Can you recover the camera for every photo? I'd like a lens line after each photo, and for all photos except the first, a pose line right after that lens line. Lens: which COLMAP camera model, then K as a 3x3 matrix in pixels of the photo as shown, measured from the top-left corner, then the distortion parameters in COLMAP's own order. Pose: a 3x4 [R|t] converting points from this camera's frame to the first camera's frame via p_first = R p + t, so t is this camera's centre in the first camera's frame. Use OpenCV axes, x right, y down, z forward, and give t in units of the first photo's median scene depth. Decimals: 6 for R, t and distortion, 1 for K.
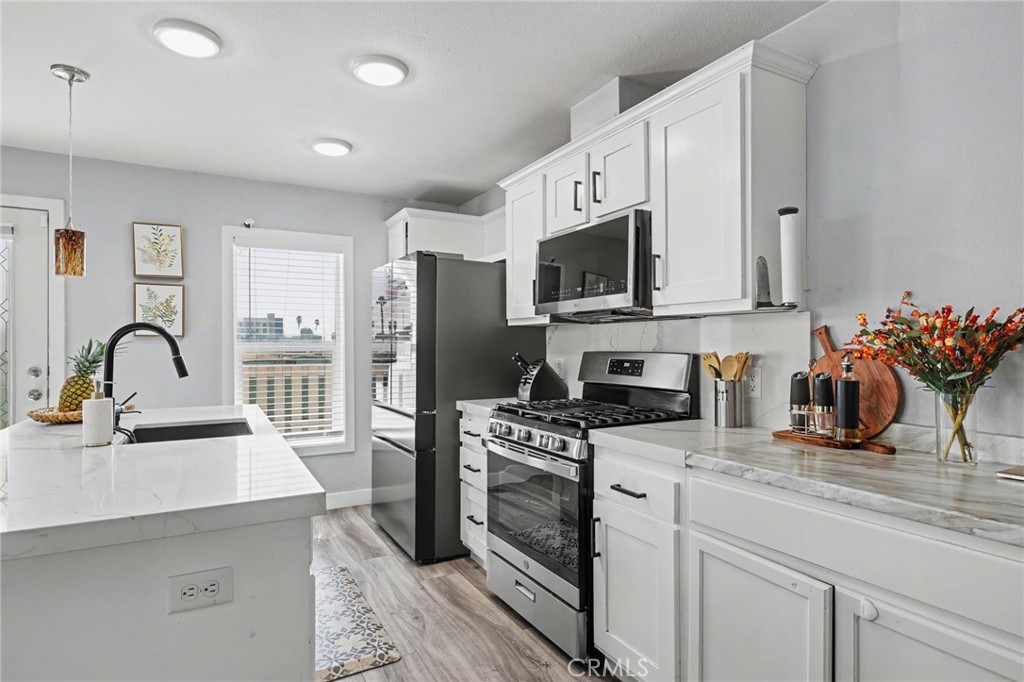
lens RADIAL K [[546.7, 0, 512.4], [0, 546.7, 345.8], [0, 0, 1]] dist [0.003724, 0.000601]
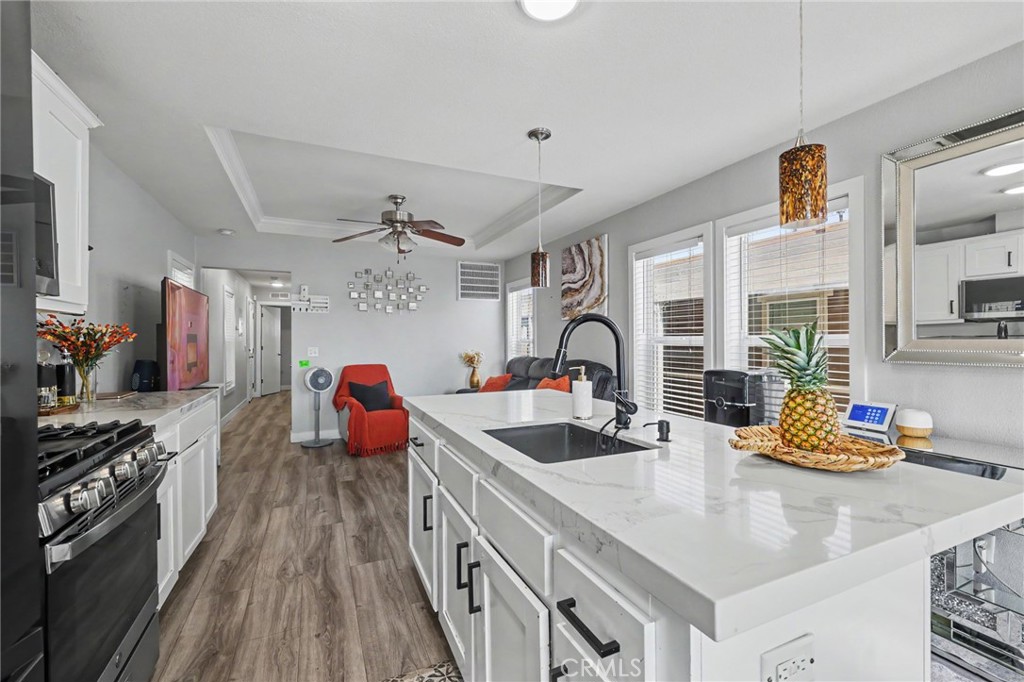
lens RADIAL K [[430.6, 0, 508.9], [0, 430.6, 340.2], [0, 0, 1]] dist [0.001272, -0.000646]
pose [[-0.996491, 0.007368, 0.083375, -0.508173], [0.007326, 0.999973, -0.000803, 0.004896], [-0.083378, -0.000190, -0.996518, 1.497532]]
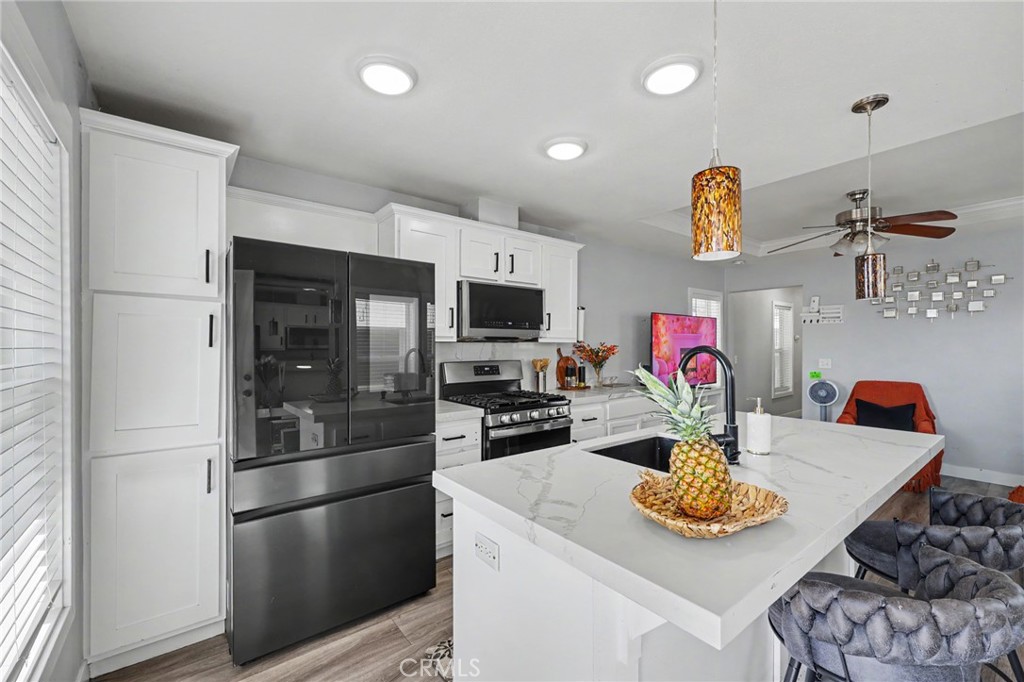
lens RADIAL K [[416.5, 0, 510.0], [0, 416.5, 345.9], [0, 0, 1]] dist [0.009487, -0.000490]
pose [[-0.150704, 0.004199, 0.988570, -1.172448], [0.004096, 0.999985, -0.003623, -0.033168], [-0.988570, 0.003503, -0.150719, 1.255383]]
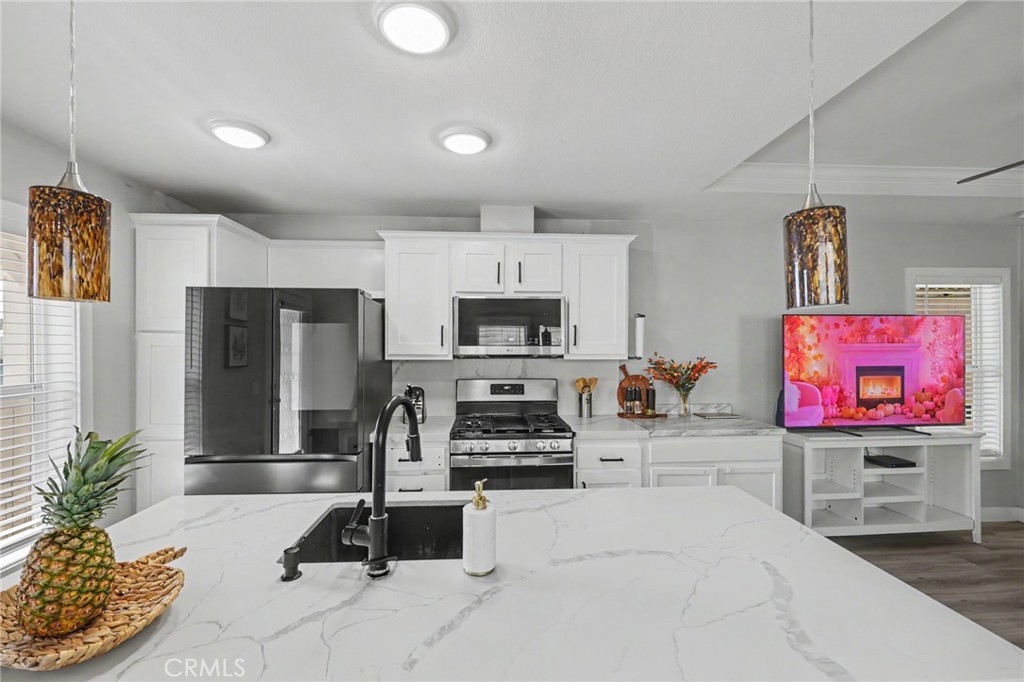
lens RADIAL K [[417.9, 0, 511.3], [0, 417.9, 343.2], [0, 0, 1]] dist [0.006938, 0.000623]
pose [[0.433266, 0.008151, 0.901229, -0.942808], [0.001855, 0.999949, -0.009935, -0.087003], [-0.901264, 0.005976, 0.433229, 0.542564]]
